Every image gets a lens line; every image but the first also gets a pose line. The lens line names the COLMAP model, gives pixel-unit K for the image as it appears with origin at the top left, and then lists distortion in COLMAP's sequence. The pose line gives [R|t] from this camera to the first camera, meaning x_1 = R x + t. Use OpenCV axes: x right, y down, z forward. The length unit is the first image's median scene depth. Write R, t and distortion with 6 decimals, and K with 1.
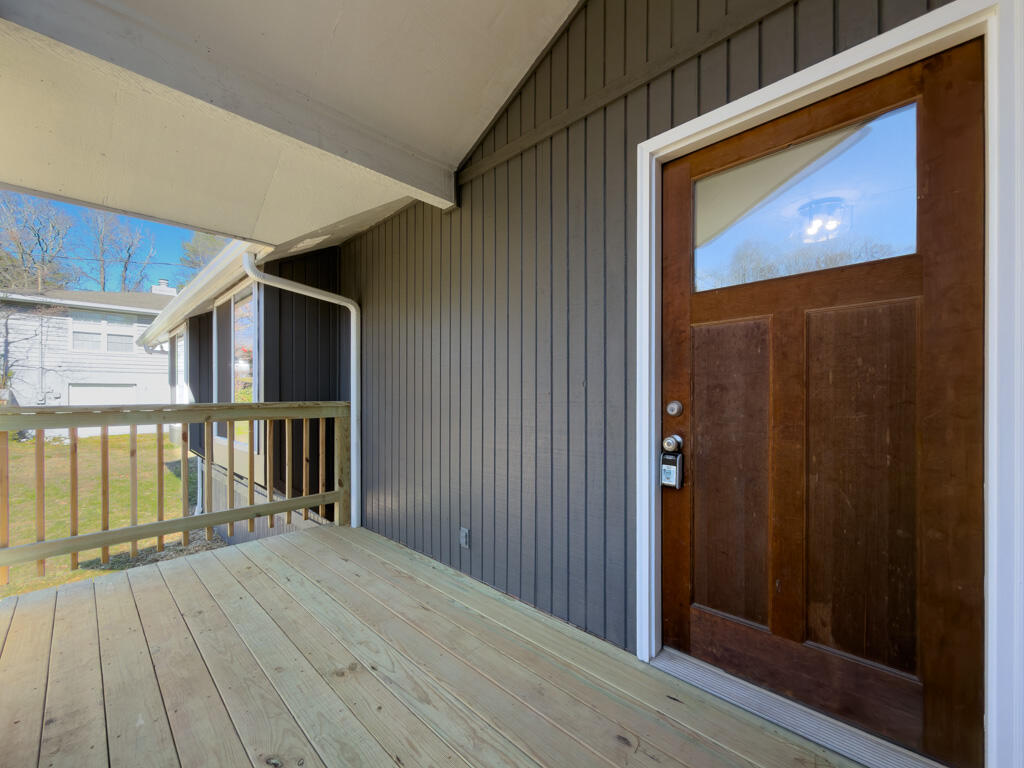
lens RADIAL K [[410.3, 0, 509.7], [0, 410.3, 409.8], [0, 0, 1]] dist [0.000645, 0.000070]
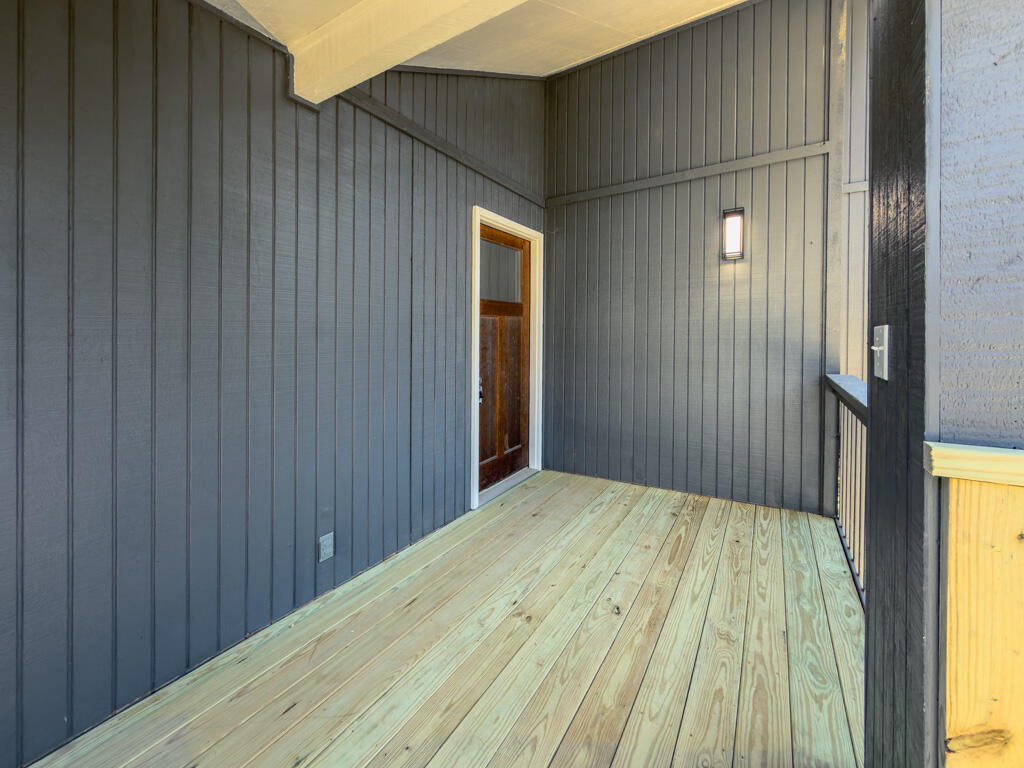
lens RADIAL K [[412.9, 0, 512.0], [0, 412.9, 384.0], [0, 0, 1]] dist [-0.001664, -0.000023]
pose [[-0.204748, -0.100060, 0.973687, -1.408446], [0.054438, 0.992057, 0.113395, -0.100144], [-0.977300, 0.076223, -0.197675, 1.214023]]
